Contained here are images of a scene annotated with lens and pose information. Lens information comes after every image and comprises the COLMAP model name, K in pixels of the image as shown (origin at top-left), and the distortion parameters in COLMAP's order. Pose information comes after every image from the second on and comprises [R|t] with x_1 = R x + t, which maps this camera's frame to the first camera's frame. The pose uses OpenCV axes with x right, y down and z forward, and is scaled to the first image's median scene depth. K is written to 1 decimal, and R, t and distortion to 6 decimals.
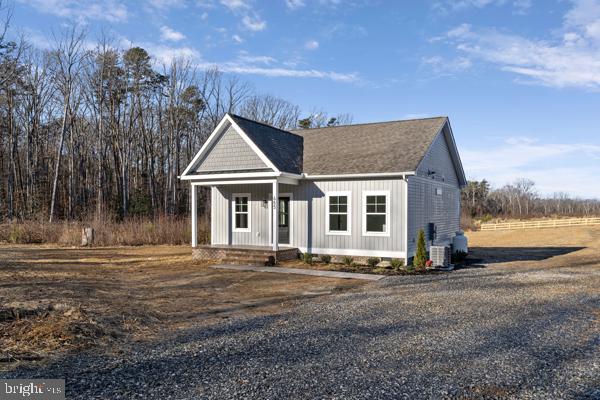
lens RADIAL K [[485.3, 0, 299.0], [0, 485.3, 229.6], [0, 0, 1]] dist [0.003089, 0.001437]
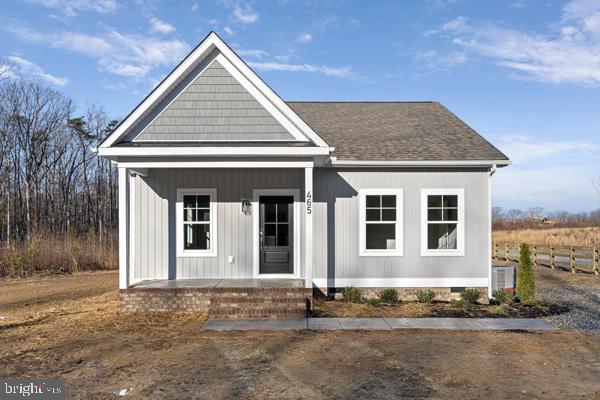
lens RADIAL K [[485.3, 0, 299.0], [0, 485.3, 229.6], [0, 0, 1]] dist [0.003089, 0.001437]
pose [[0.875328, -0.006838, 0.483482, -0.313013], [0.023915, 0.999289, -0.029163, -0.007600], [-0.482939, 0.037090, 0.874868, 0.482678]]
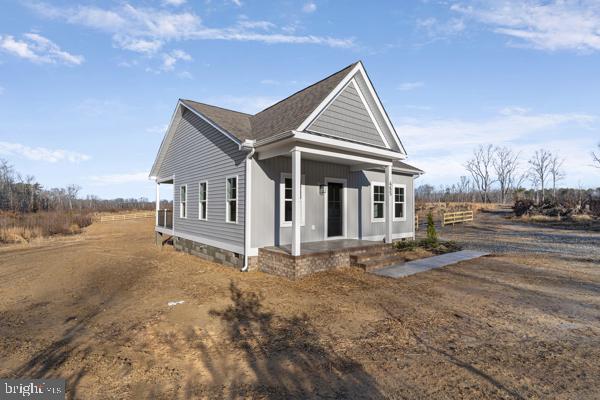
lens RADIAL K [[286.7, 0, 298.2], [0, 286.7, 201.7], [0, 0, 1]] dist [0.002822, 0.000765]
pose [[0.389461, 0.017702, 0.920873, -0.557894], [0.036357, 0.998741, -0.034575, -0.018467], [-0.920325, 0.046946, 0.388327, 0.895198]]
